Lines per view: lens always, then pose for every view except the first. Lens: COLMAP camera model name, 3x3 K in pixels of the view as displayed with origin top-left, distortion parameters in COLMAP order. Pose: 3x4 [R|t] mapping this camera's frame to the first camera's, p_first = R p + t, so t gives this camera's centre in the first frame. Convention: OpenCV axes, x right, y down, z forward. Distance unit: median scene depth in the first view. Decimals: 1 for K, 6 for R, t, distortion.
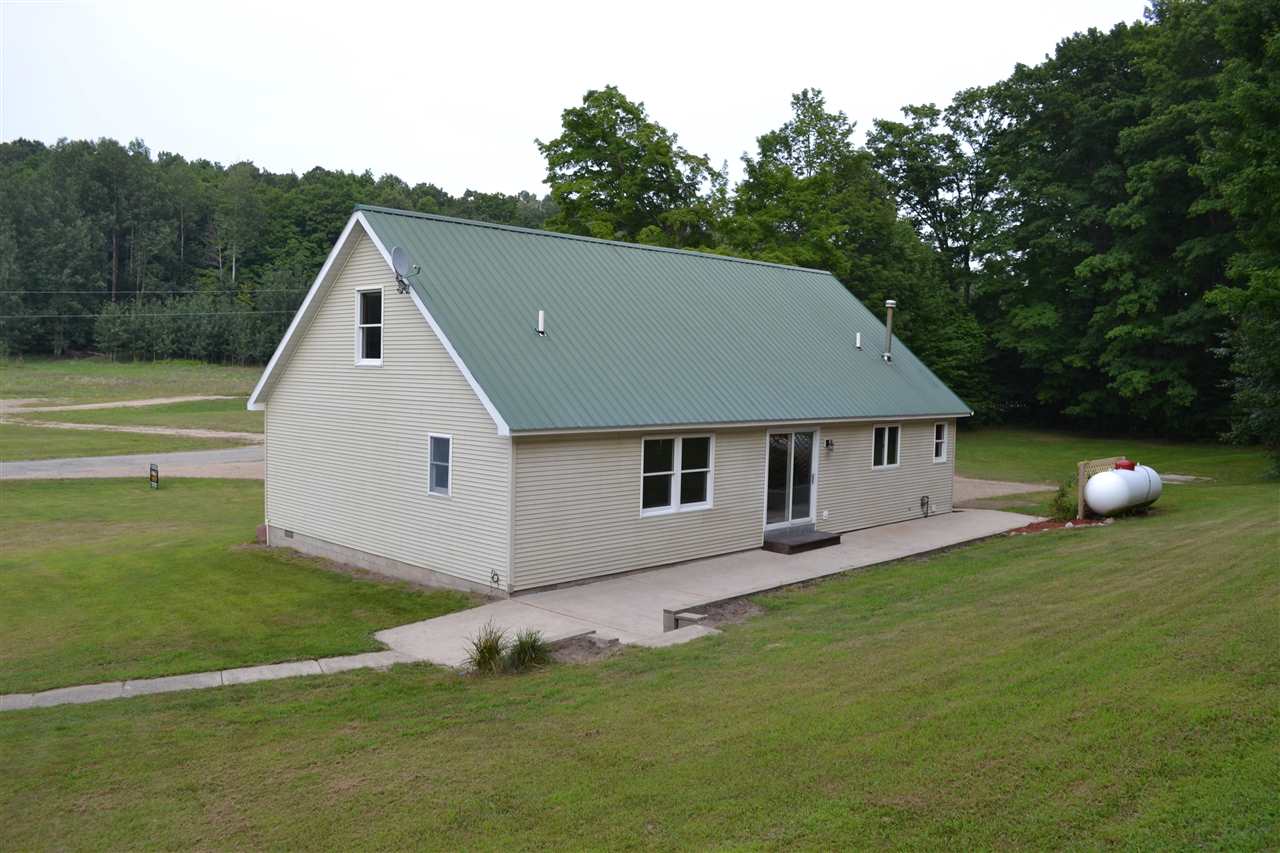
lens RADIAL K [[1020.9, 0, 636.5], [0, 1020.9, 436.0], [0, 0, 1]] dist [-0.080361, 0.003566]
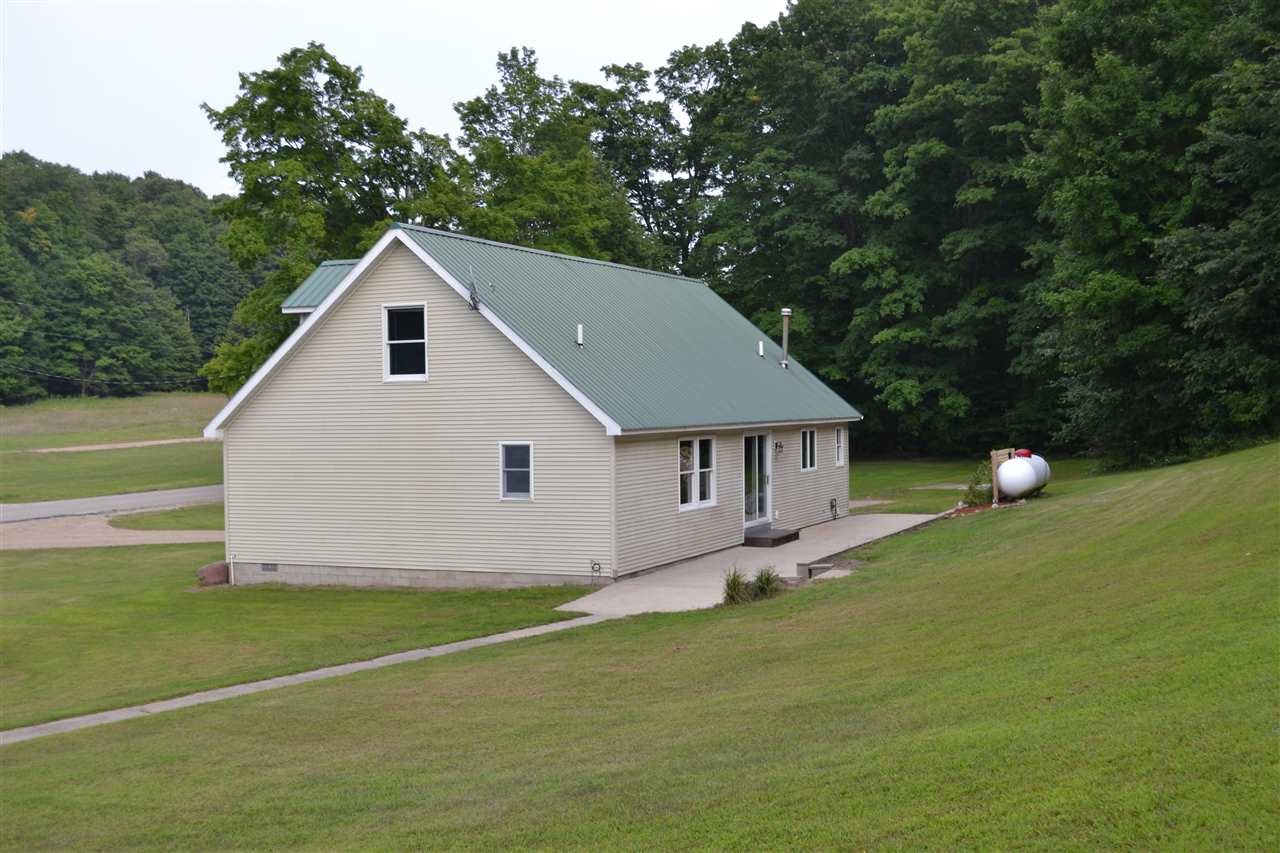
lens RADIAL K [[1511.1, 0, 627.3], [0, 1511.1, 438.1], [0, 0, 1]] dist [-0.044429, 0.000000]
pose [[0.936462, -0.043228, 0.348094, -0.234682], [0.058744, 0.997689, -0.034138, 0.020463], [-0.345814, 0.052418, 0.936838, -0.191011]]
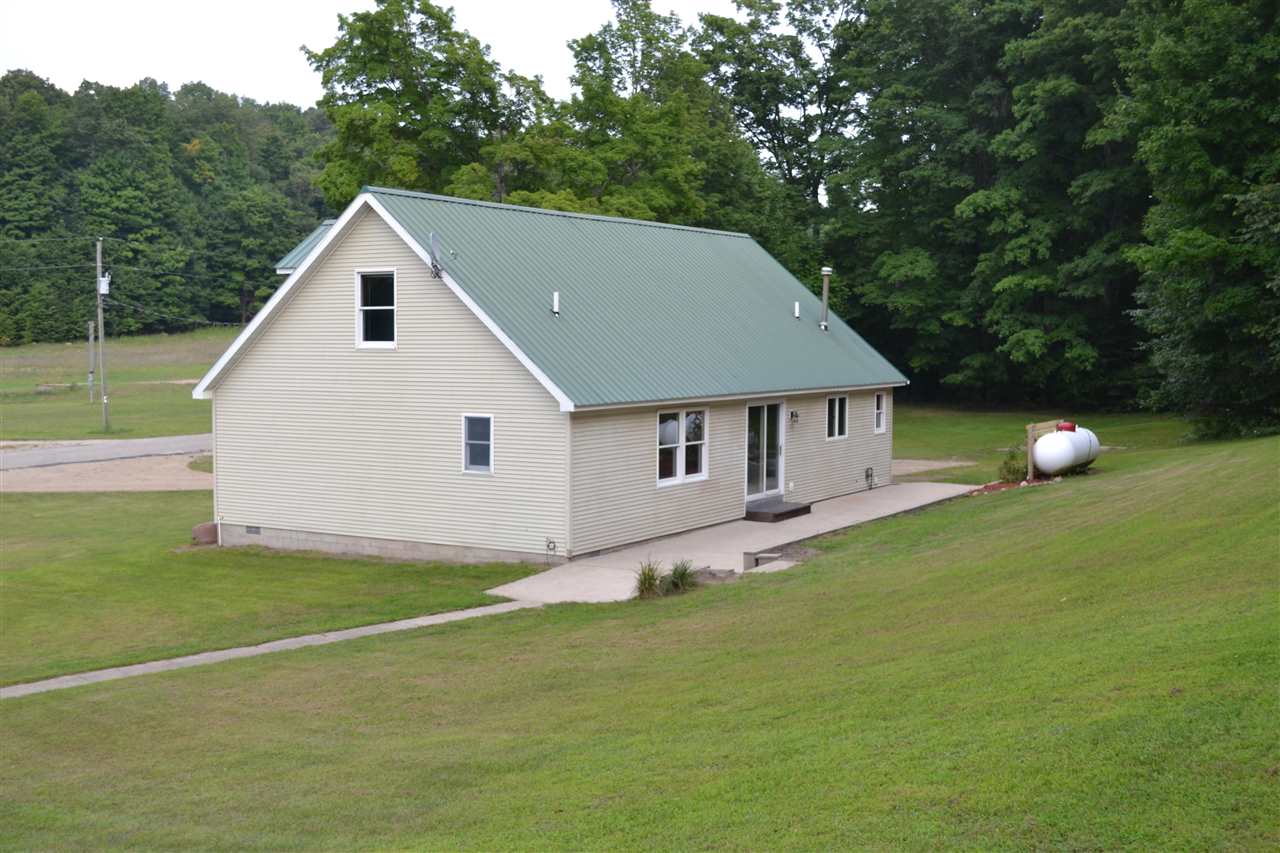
lens RADIAL K [[1511.1, 0, 624.3], [0, 1511.1, 448.7], [0, 0, 1]] dist [-0.044429, 0.000000]
pose [[0.974029, -0.037075, 0.223368, -0.145660], [0.034628, 0.999290, 0.014864, 0.005956], [-0.223761, -0.006743, 0.974621, -0.197549]]
